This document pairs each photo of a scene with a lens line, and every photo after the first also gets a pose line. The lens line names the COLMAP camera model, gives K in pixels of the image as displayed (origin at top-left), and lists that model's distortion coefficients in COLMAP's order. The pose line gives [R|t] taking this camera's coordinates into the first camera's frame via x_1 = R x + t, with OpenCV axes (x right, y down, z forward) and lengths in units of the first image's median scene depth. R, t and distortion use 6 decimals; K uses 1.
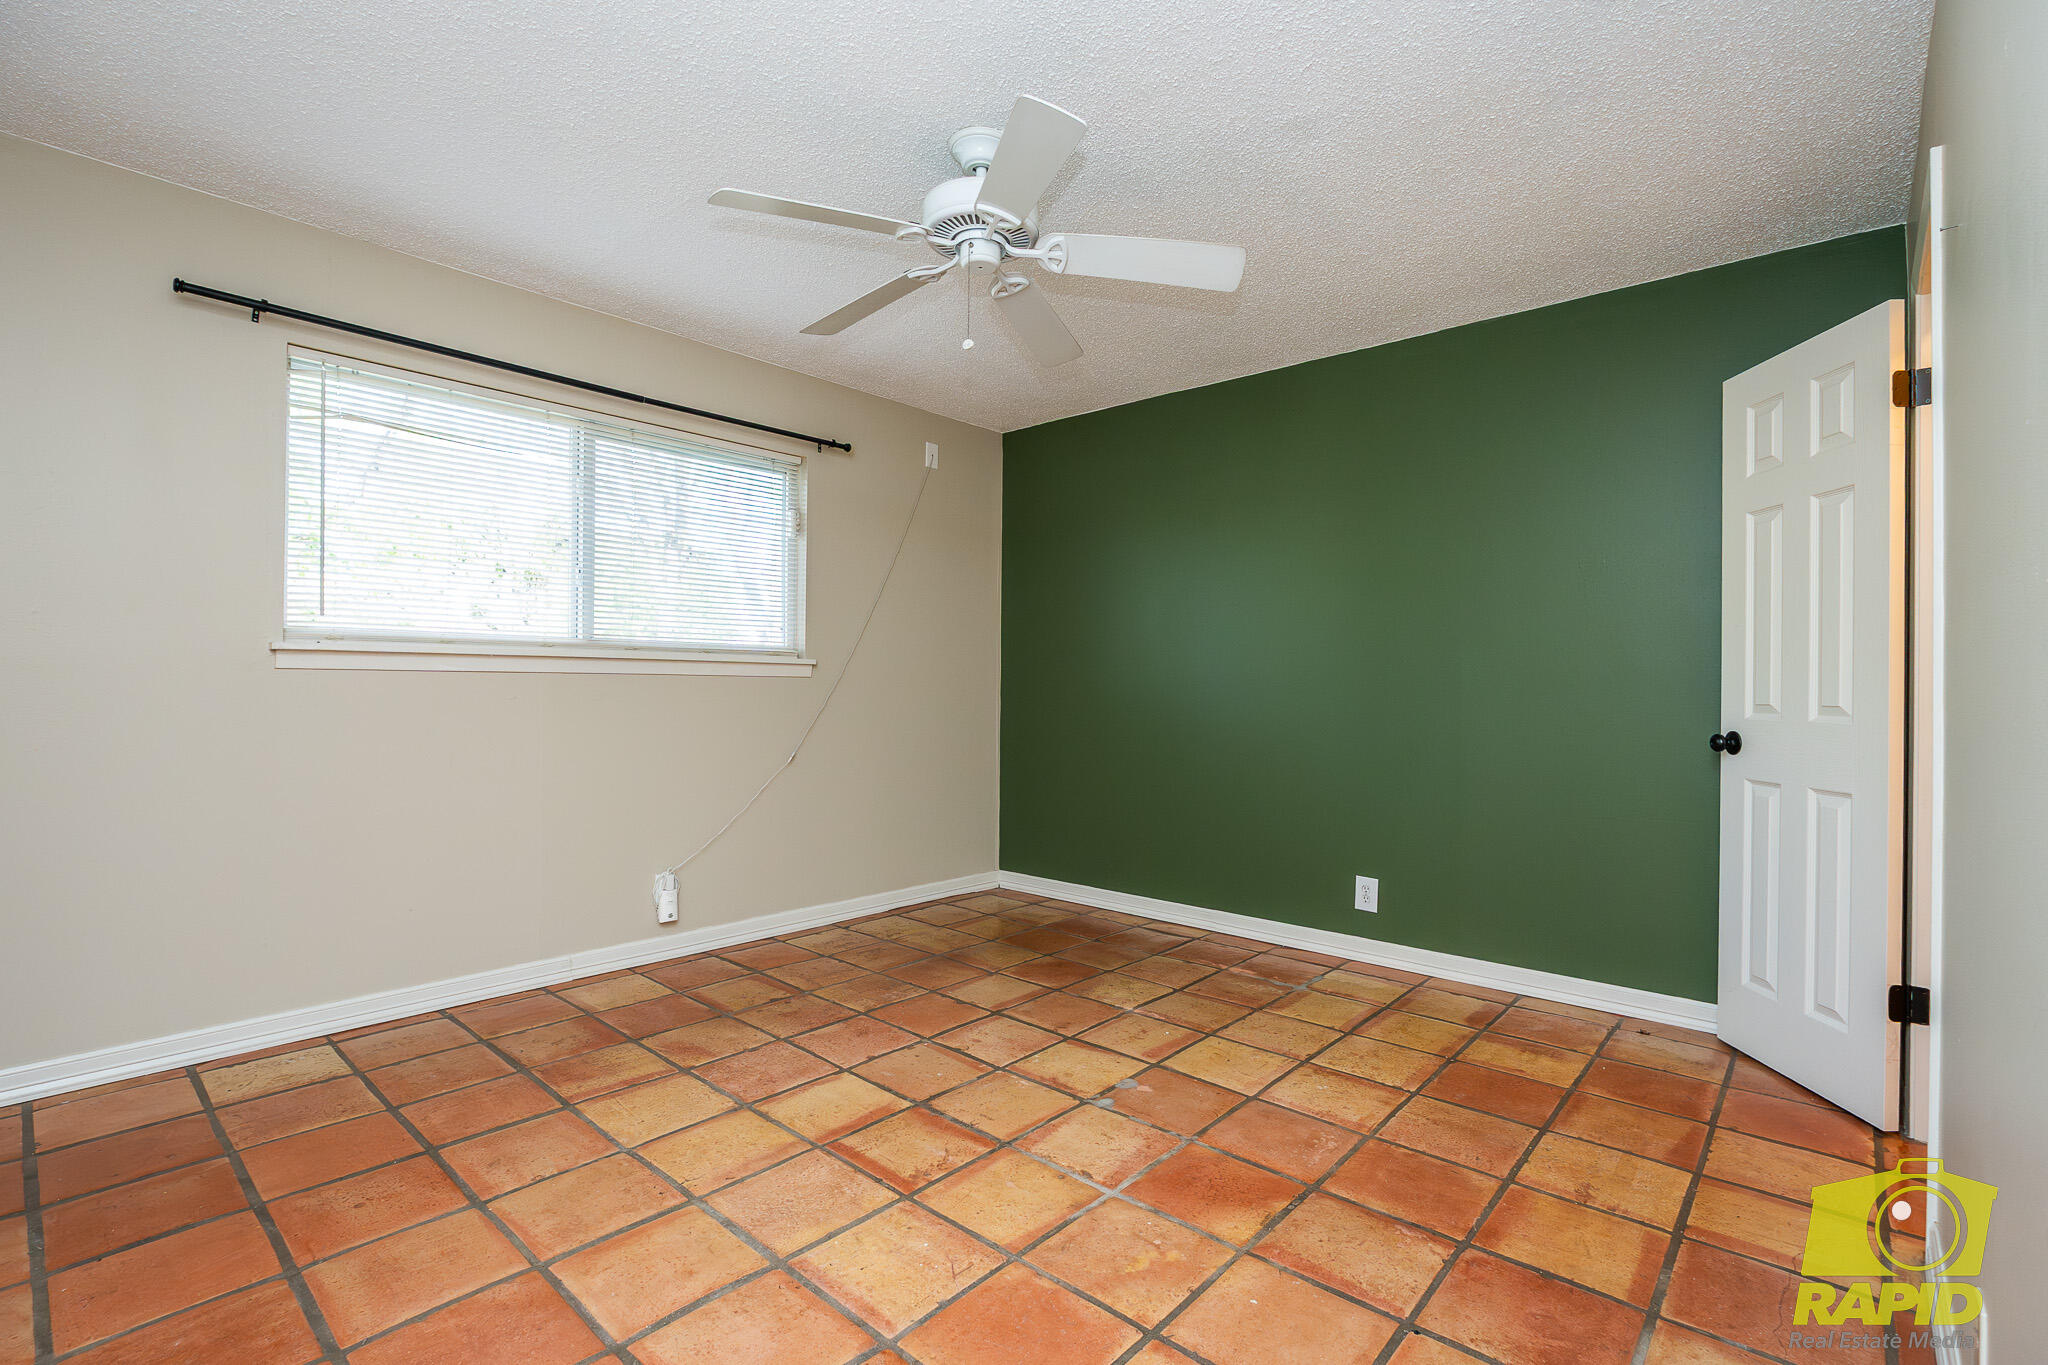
lens RADIAL K [[925.9, 0, 1028.8], [0, 925.9, 681.6], [0, 0, 1]] dist [-0.013727, 0.000566]
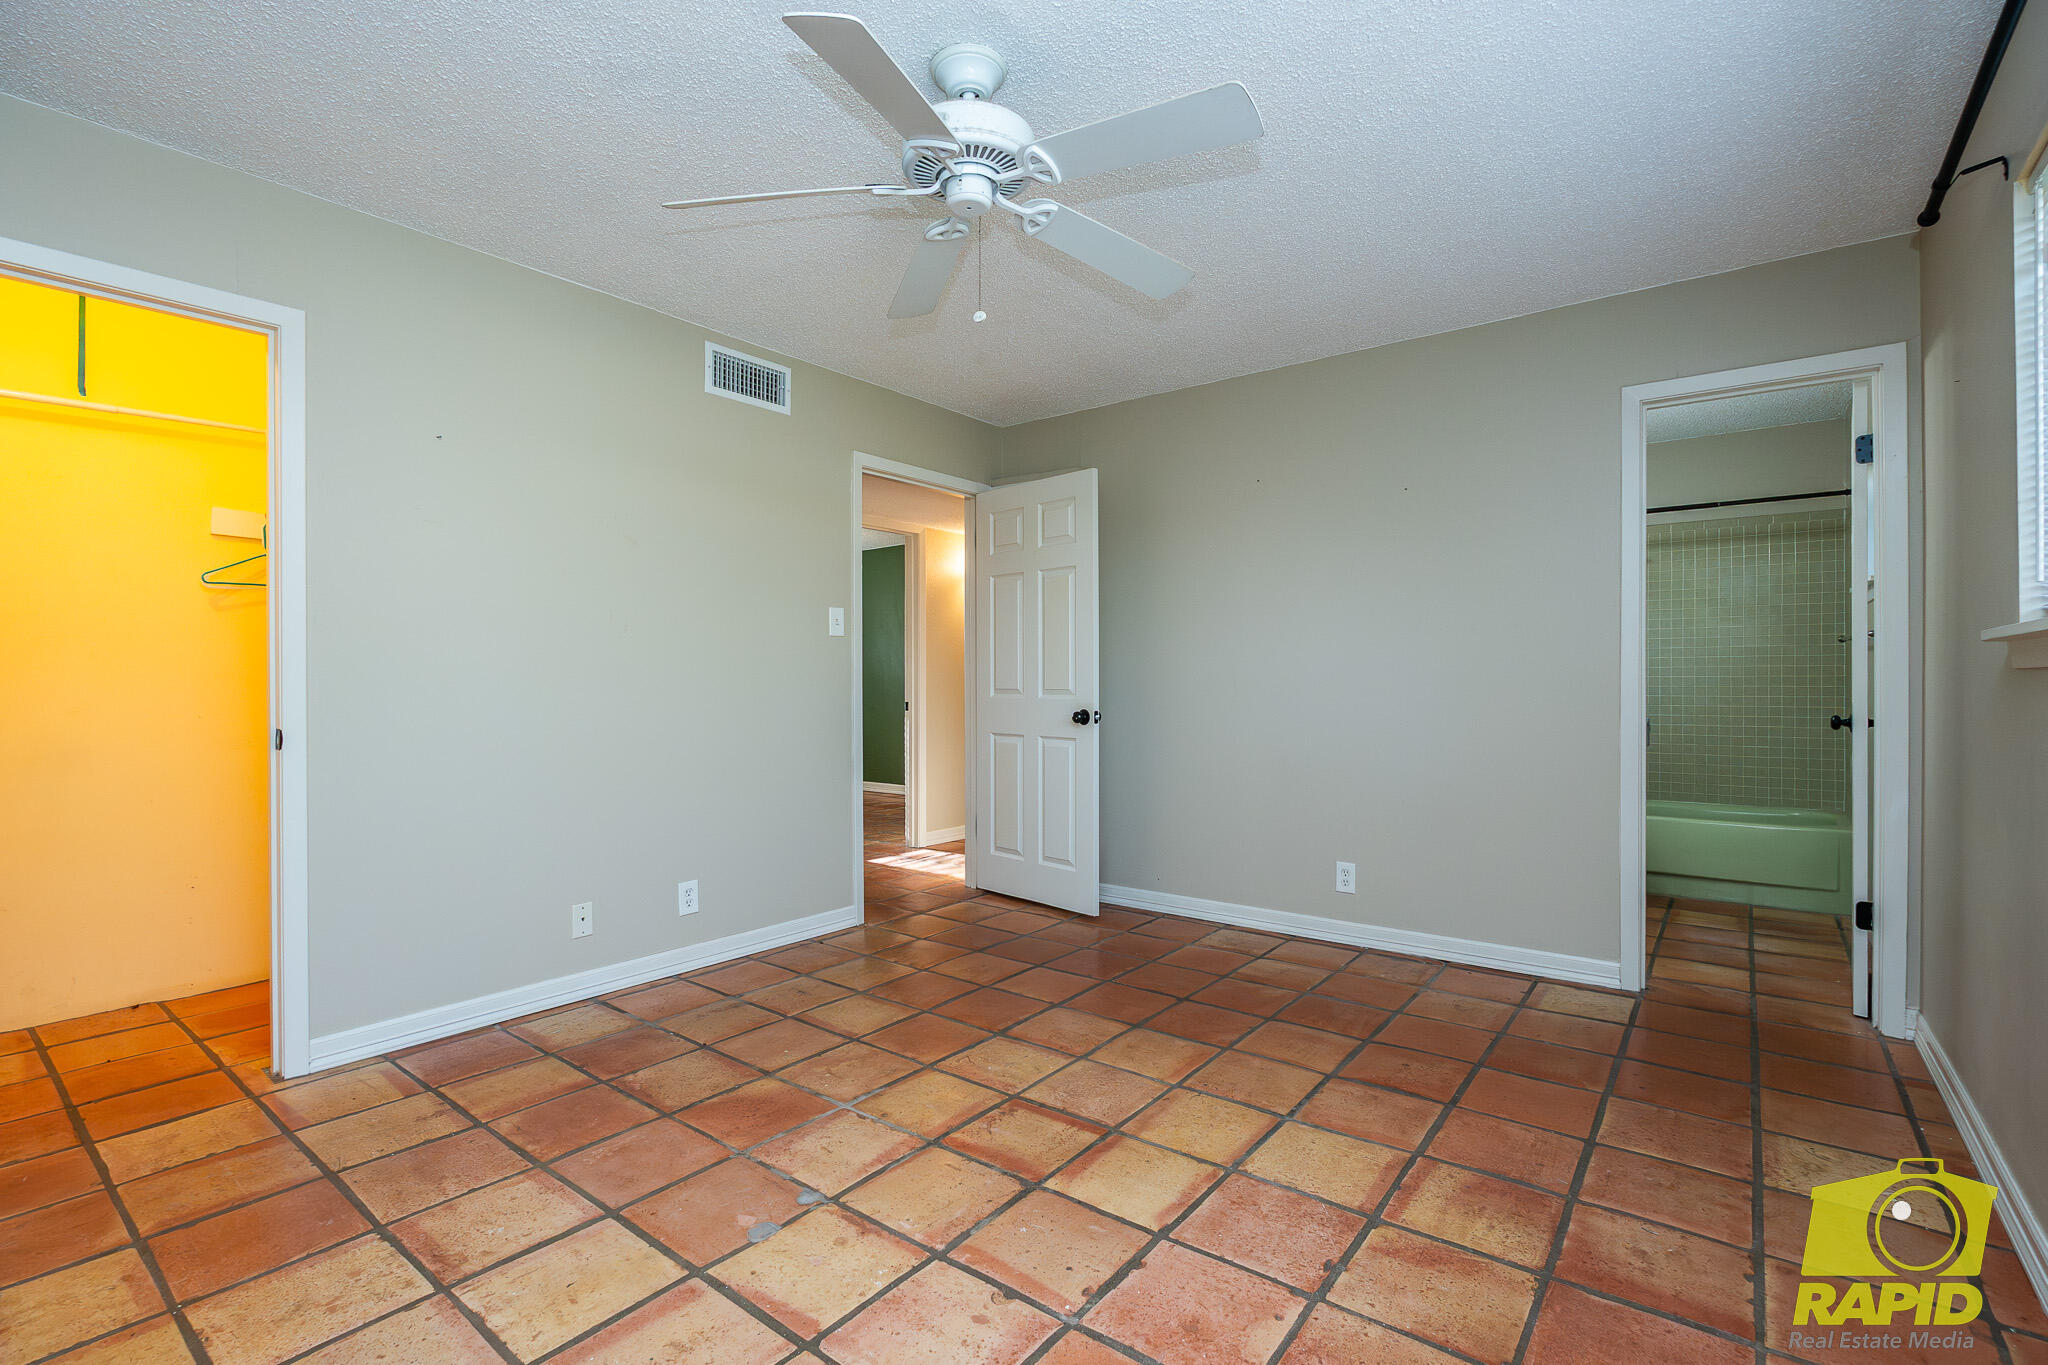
lens RADIAL K [[925.9, 0, 1028.8], [0, 925.9, 681.6], [0, 0, 1]] dist [-0.013727, 0.000566]
pose [[-0.997801, -0.008438, -0.065749, -0.057179], [-0.008054, 0.999949, -0.006104, 0.006058], [0.065797, -0.005561, -0.997818, 1.944611]]
